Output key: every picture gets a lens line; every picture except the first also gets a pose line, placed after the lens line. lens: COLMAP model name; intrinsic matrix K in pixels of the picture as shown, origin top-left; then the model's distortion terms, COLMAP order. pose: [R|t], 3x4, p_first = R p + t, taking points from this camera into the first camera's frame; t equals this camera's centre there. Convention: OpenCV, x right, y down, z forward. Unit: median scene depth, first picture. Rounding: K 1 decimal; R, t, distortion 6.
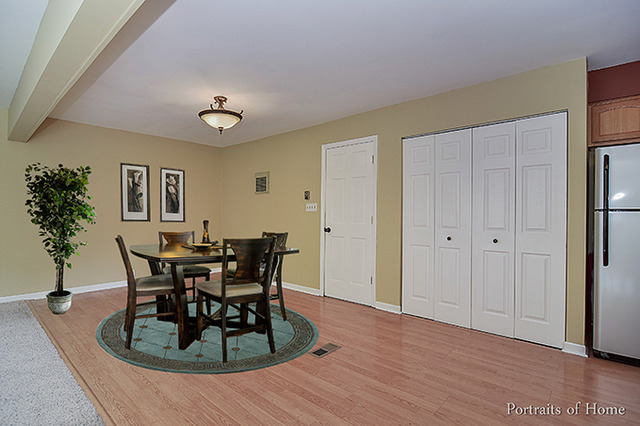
lens RADIAL K [[306.8, 0, 320.0], [0, 306.8, 213.0], [0, 0, 1]] dist [-0.002741, -0.000381]
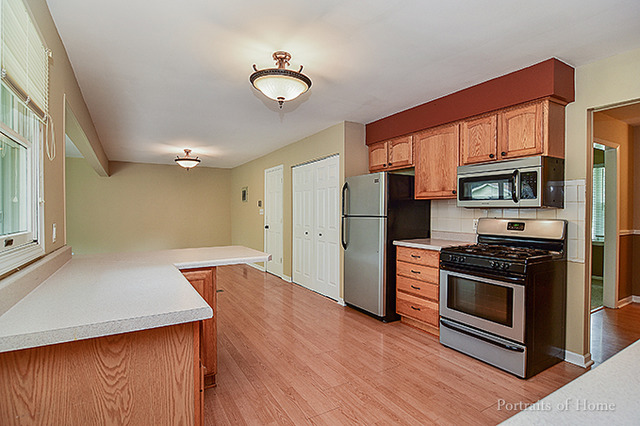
lens RADIAL K [[317.8, 0, 320.0], [0, 317.8, 213.0], [0, 0, 1]] dist [-0.001983, -0.000120]
pose [[0.950040, 0.000055, -0.312127, 0.889308], [0.001372, 0.999990, 0.004353, -0.023117], [0.312124, -0.004563, 0.950030, -0.452778]]
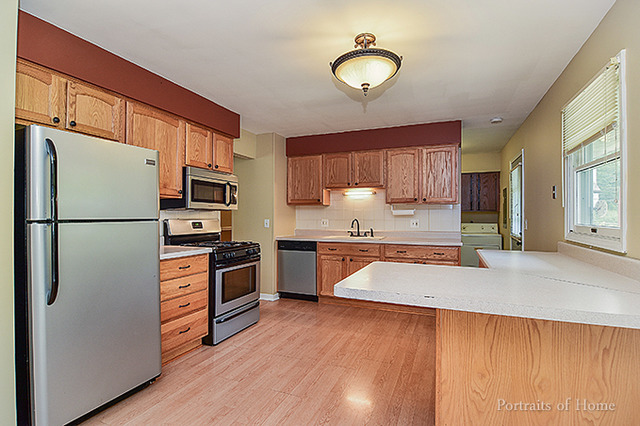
lens RADIAL K [[317.8, 0, 320.0], [0, 317.8, 213.0], [0, 0, 1]] dist [-0.001983, -0.000120]
pose [[-0.312526, 0.006699, 0.949886, 0.049622], [0.000010, 0.999975, -0.007049, -0.015840], [-0.949909, -0.002194, -0.312519, 0.438221]]
